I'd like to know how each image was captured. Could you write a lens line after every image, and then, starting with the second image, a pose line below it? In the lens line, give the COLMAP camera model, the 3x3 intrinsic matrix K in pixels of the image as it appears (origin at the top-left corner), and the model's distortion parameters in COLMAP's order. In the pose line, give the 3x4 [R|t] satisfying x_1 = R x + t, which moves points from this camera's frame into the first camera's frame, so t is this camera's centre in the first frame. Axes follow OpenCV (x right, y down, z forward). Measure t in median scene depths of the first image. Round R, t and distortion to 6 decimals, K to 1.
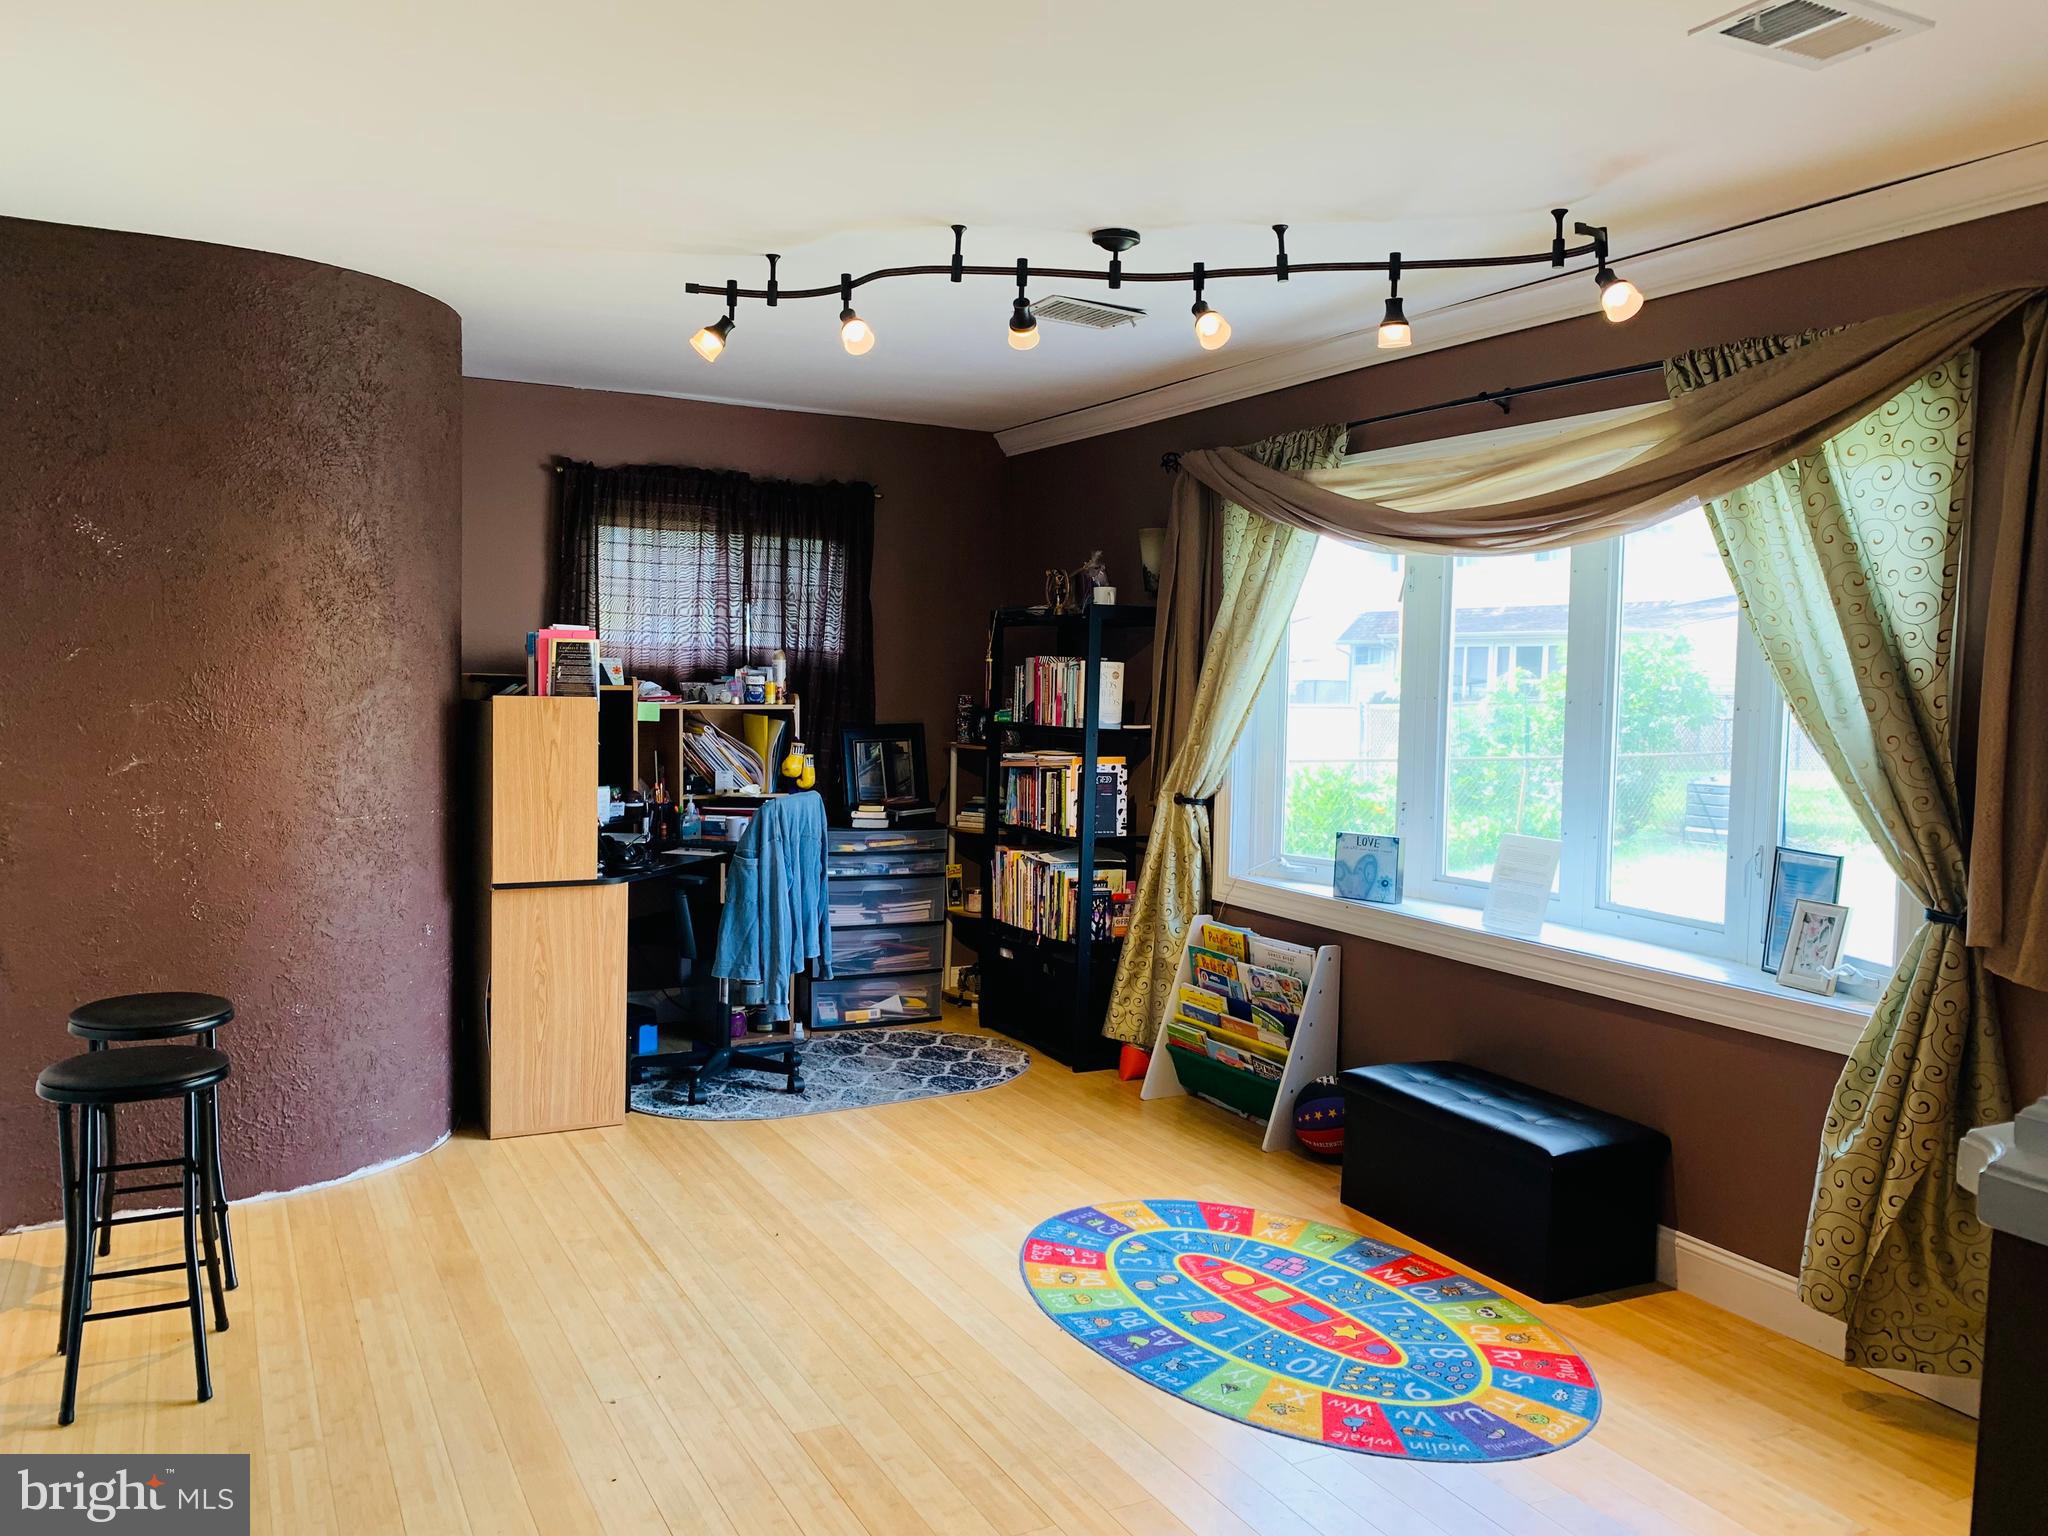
lens RADIAL K [[1572.1, 0, 1024.0], [0, 1572.1, 768.0], [0, 0, 1]] dist [0.116865, -0.214631]
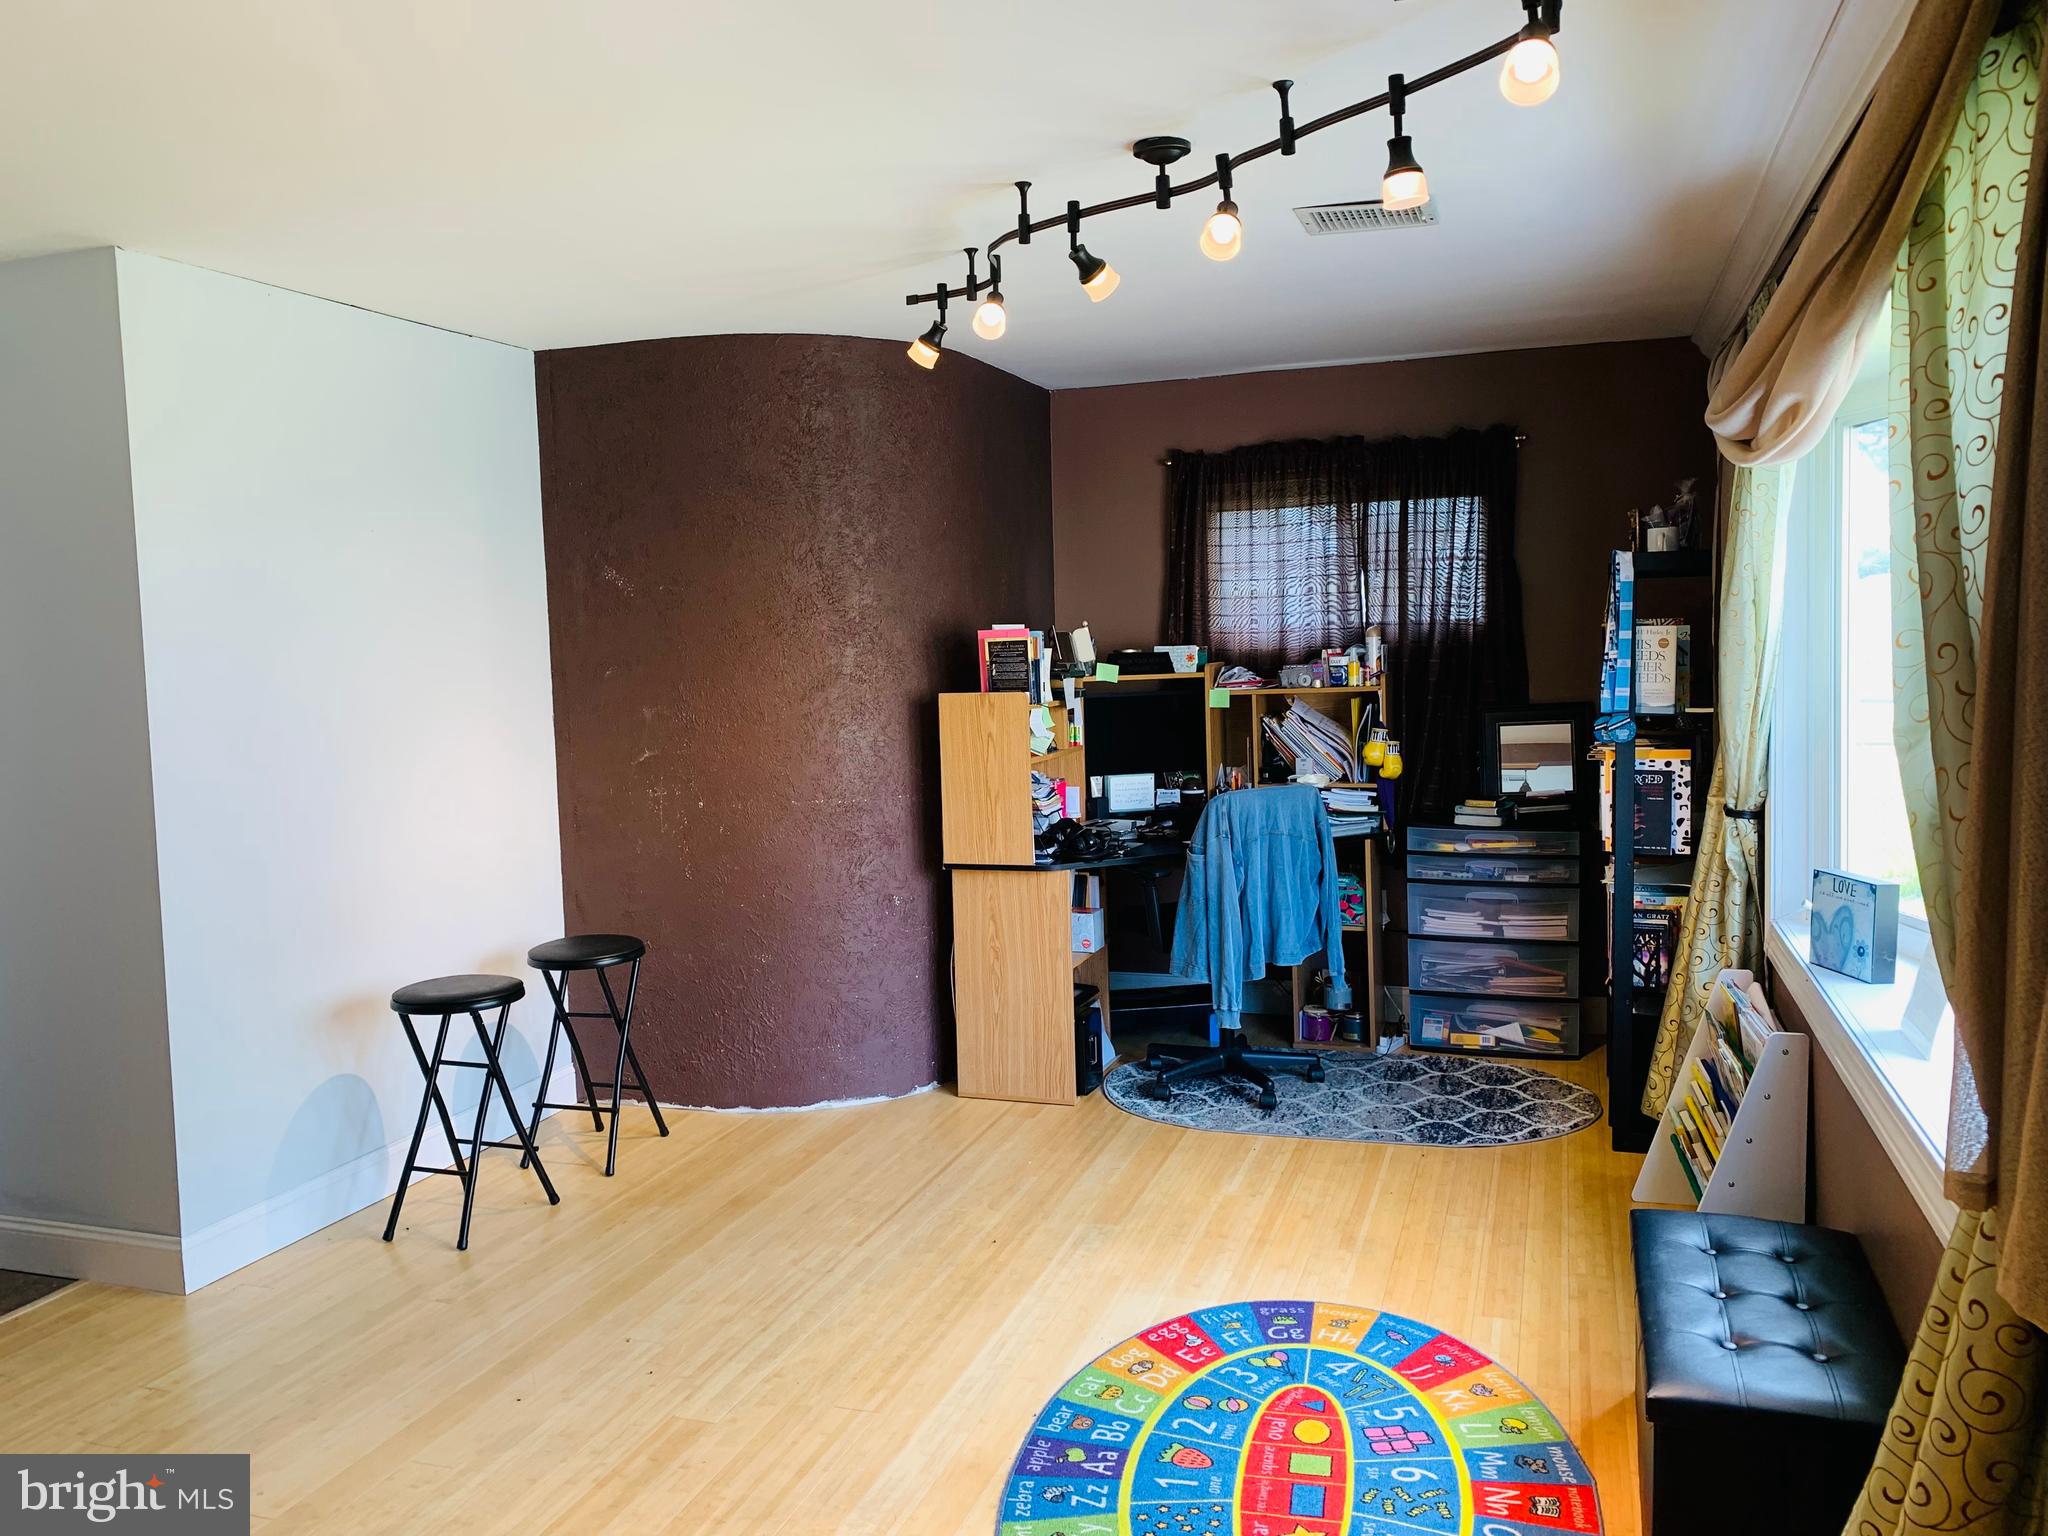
lens RADIAL K [[1581.1, 0, 1021.3], [0, 1581.1, 745.7], [0, 0, 1]] dist [0.122642, -0.216570]
pose [[0.685009, 0.009630, -0.728471, 0.492606], [-0.000568, 0.999919, 0.012685, -0.022611], [0.728534, -0.008275, 0.684959, 0.285879]]
